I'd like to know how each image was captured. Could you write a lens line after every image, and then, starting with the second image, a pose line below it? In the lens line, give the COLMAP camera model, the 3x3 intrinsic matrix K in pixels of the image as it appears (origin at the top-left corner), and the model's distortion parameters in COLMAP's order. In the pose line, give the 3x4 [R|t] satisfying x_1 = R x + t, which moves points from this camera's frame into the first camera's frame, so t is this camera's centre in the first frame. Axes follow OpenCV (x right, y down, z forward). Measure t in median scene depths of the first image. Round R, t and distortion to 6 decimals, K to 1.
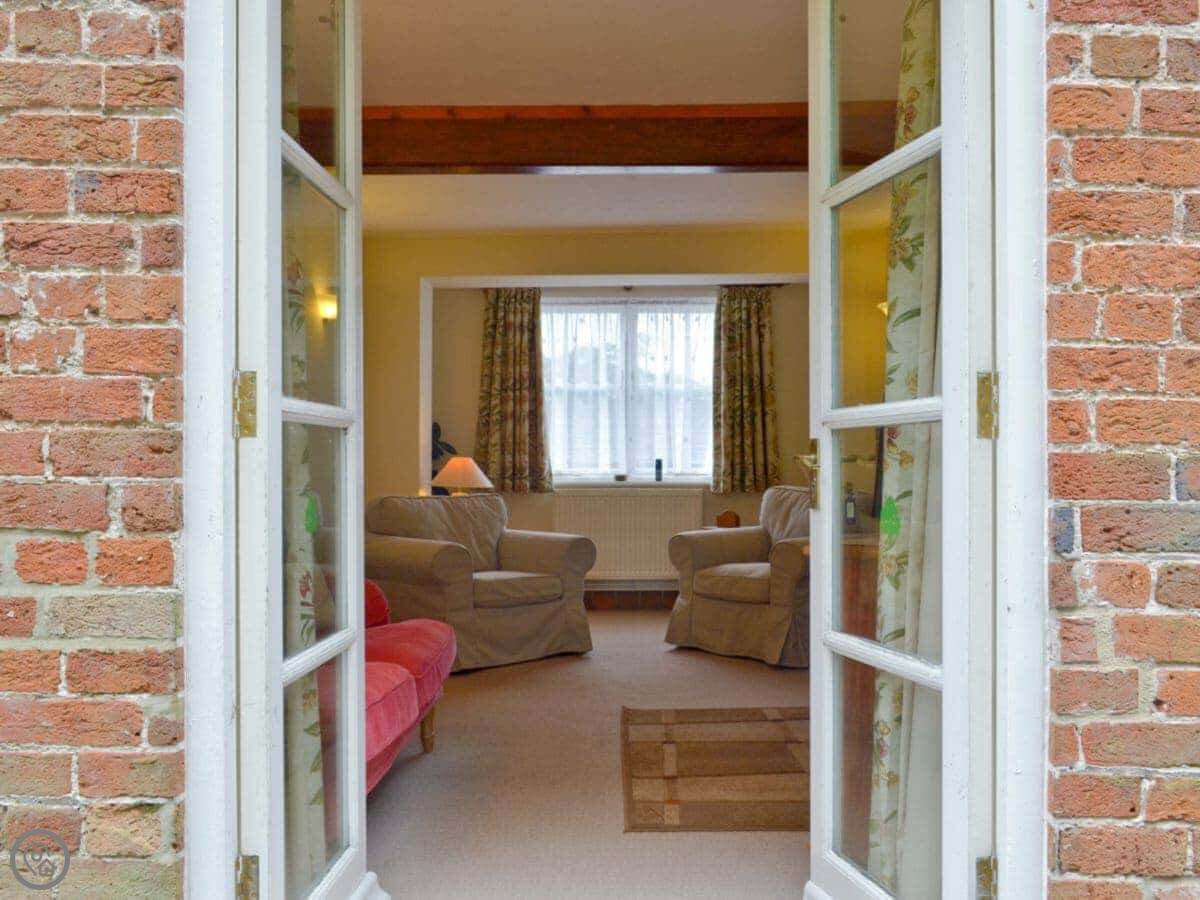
lens RADIAL K [[1089.9, 0, 600.0], [0, 1089.9, 450.0], [0, 0, 1]] dist [-0.004487, -0.021207]
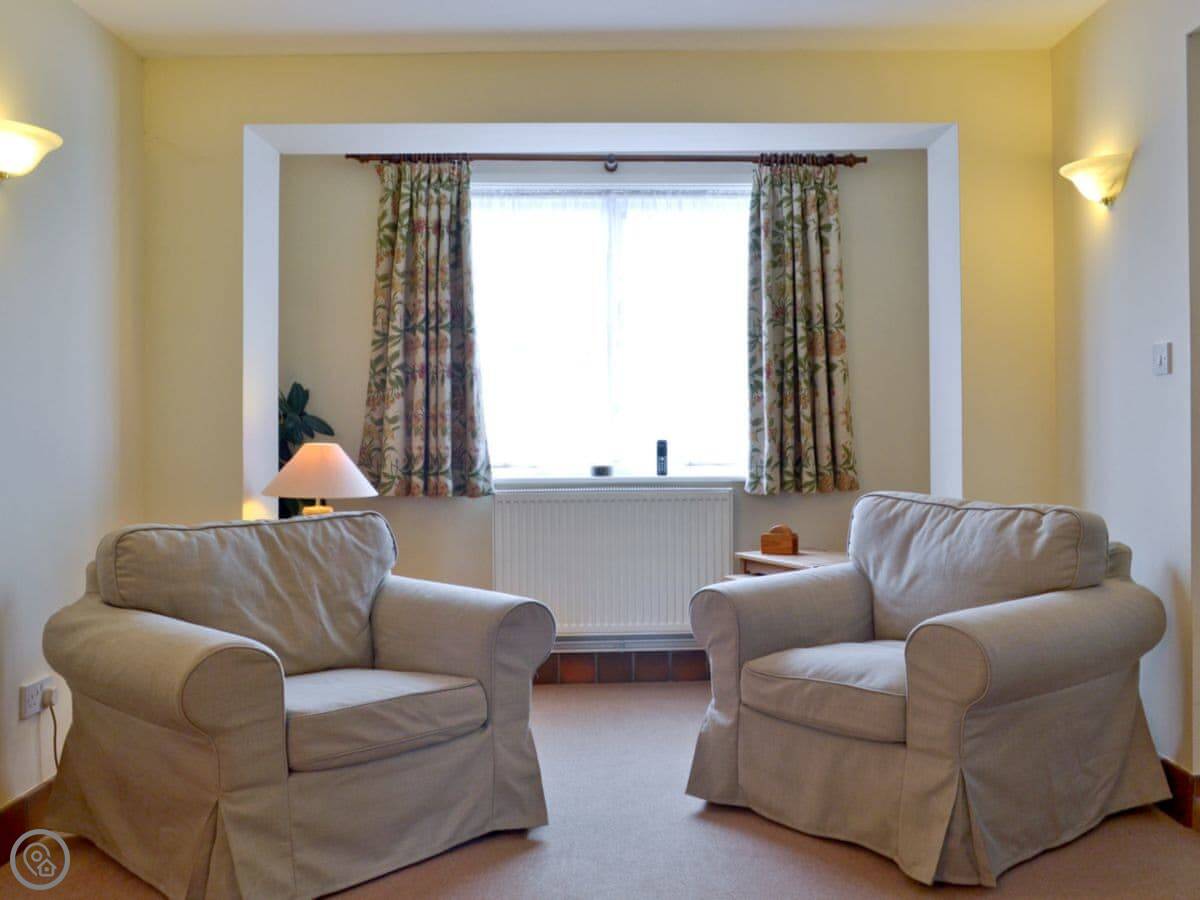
lens RADIAL K [[1089.9, 0, 600.0], [0, 1089.9, 450.0], [0, 0, 1]] dist [-0.004487, -0.021207]
pose [[0.999838, -0.006565, 0.016785, 0.007911], [0.006053, 0.999520, 0.030373, -0.005477], [-0.016976, -0.030266, 0.999398, 0.381355]]
